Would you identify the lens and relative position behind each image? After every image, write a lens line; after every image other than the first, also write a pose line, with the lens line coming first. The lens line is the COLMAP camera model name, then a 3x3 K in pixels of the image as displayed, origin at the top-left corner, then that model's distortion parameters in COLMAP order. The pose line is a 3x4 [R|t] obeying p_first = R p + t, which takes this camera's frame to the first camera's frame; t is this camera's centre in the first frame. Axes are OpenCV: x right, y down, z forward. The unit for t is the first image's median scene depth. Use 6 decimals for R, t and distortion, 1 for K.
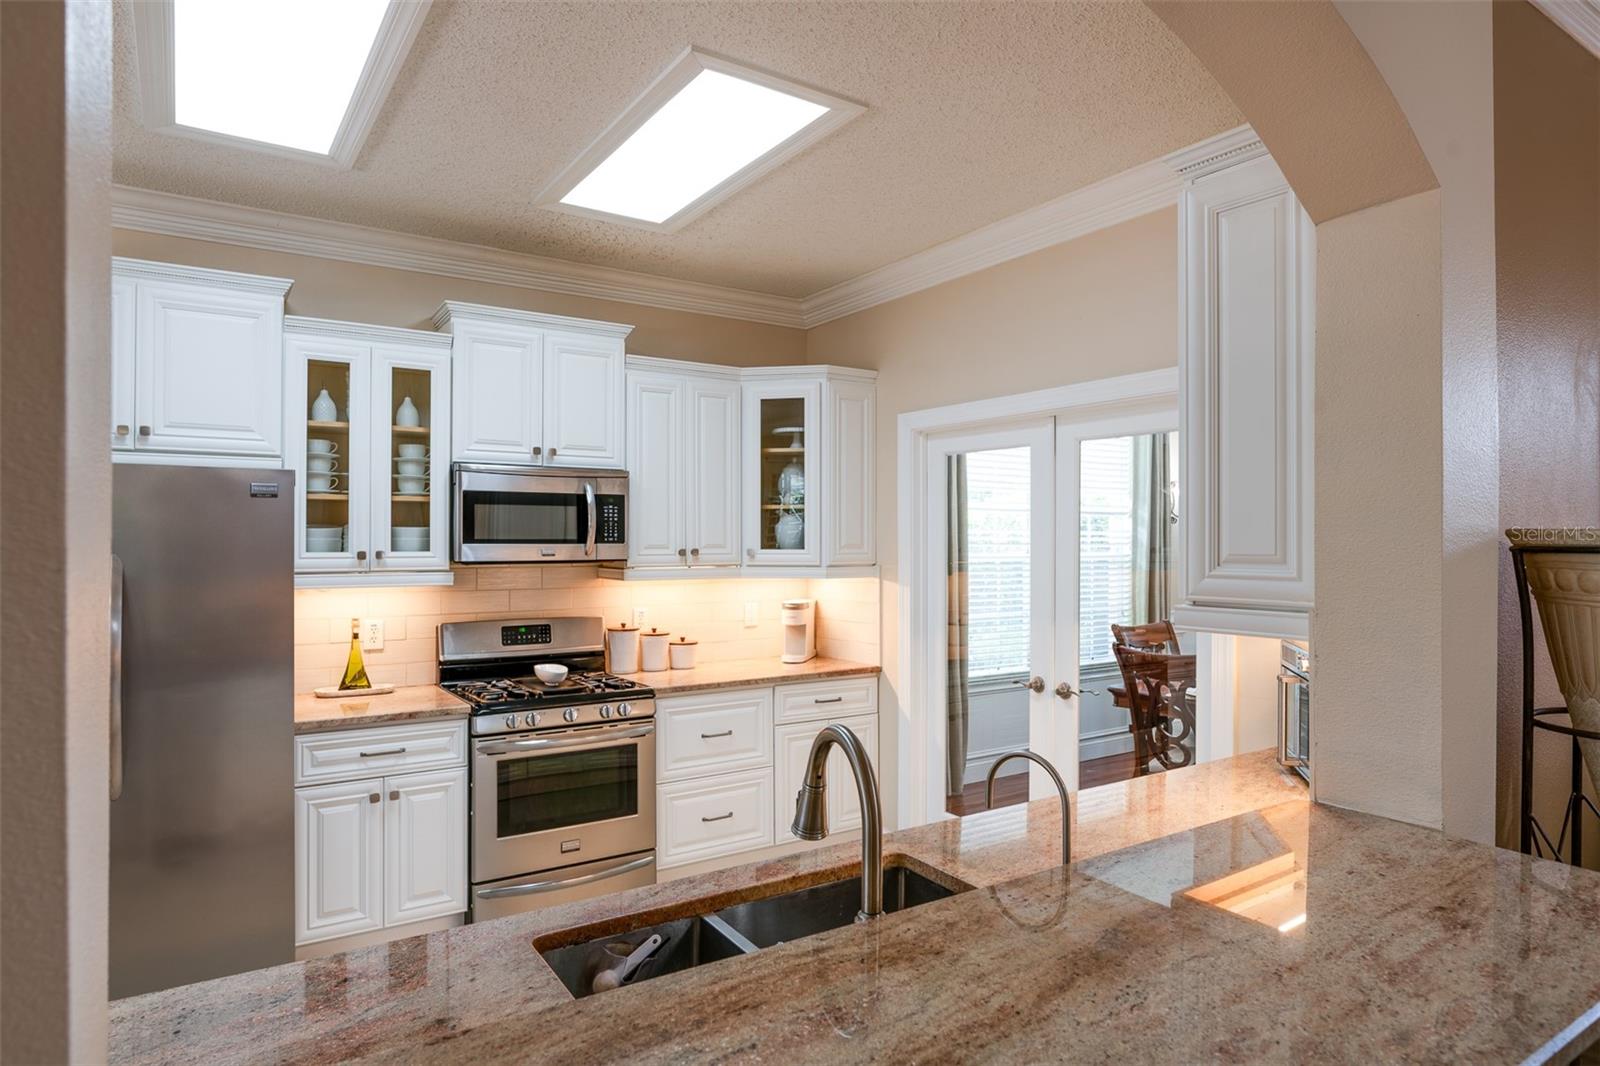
lens RADIAL K [[924.6, 0, 795.5], [0, 924.6, 534.7], [0, 0, 1]] dist [-0.013316, 0.000272]
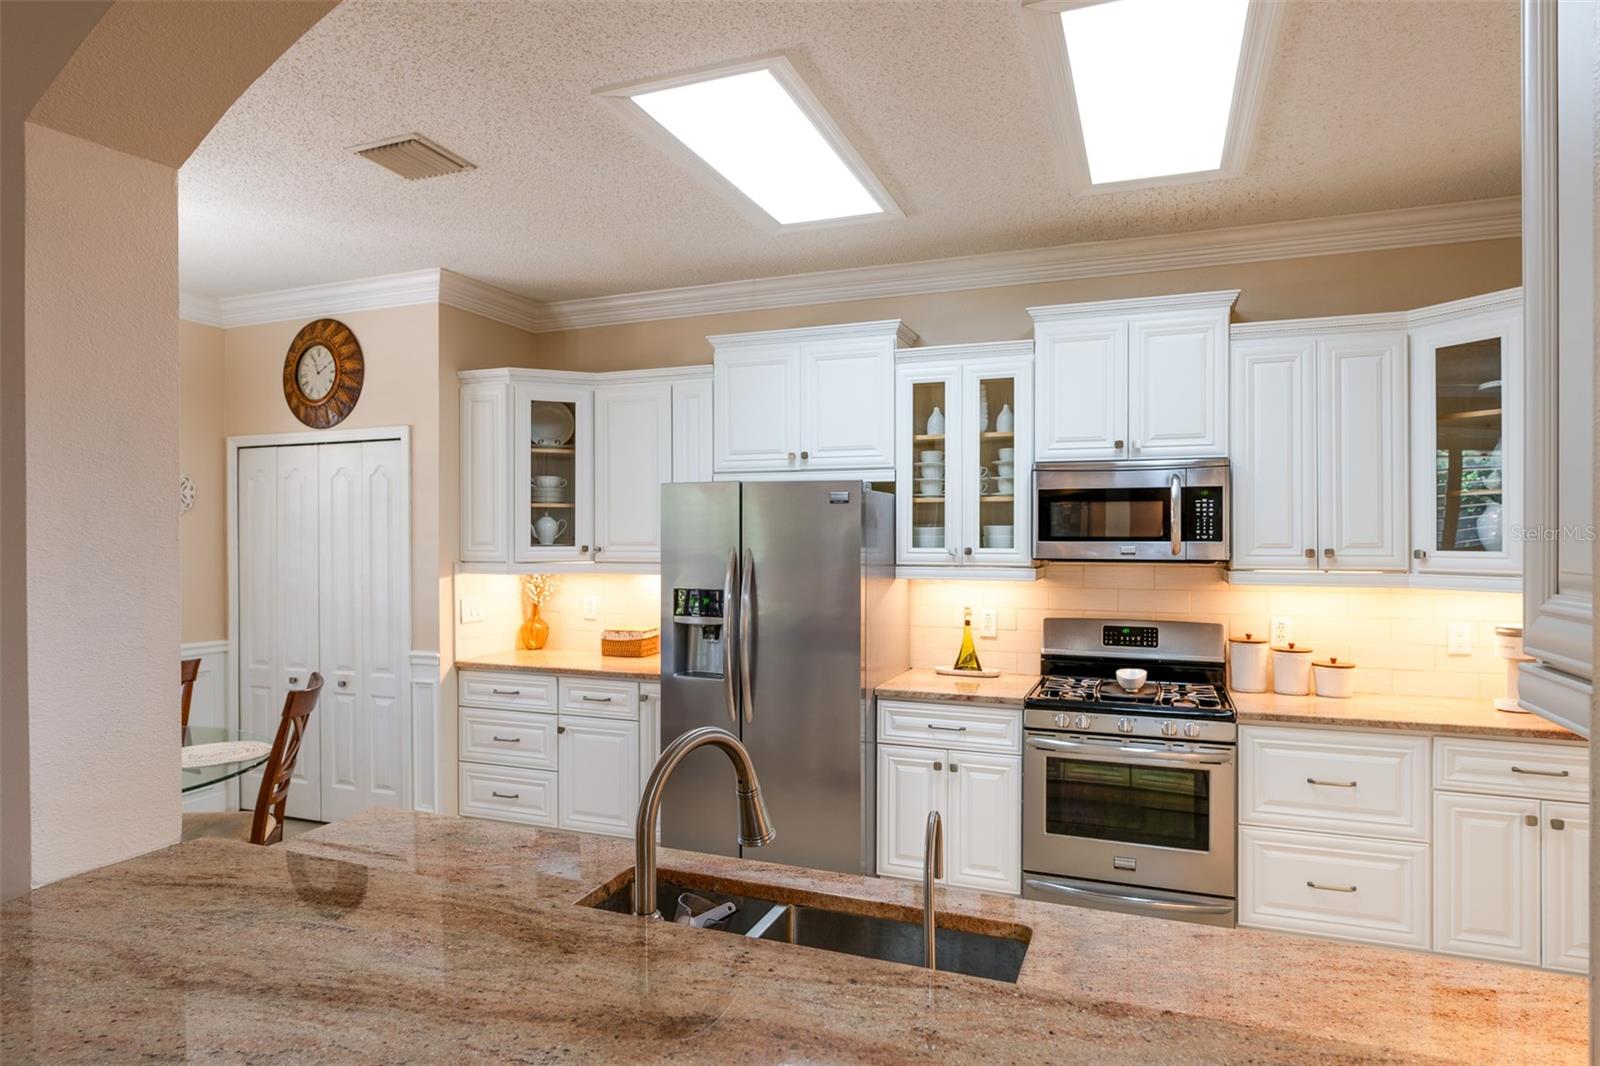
lens RADIAL K [[924.6, 0, 791.6], [0, 924.6, 533.2], [0, 0, 1]] dist [-0.013316, 0.000272]
pose [[0.573444, -0.001988, -0.819242, 0.320898], [0.003621, 0.999993, 0.000108, -0.000156], [0.819237, -0.003028, 0.573448, 0.180194]]
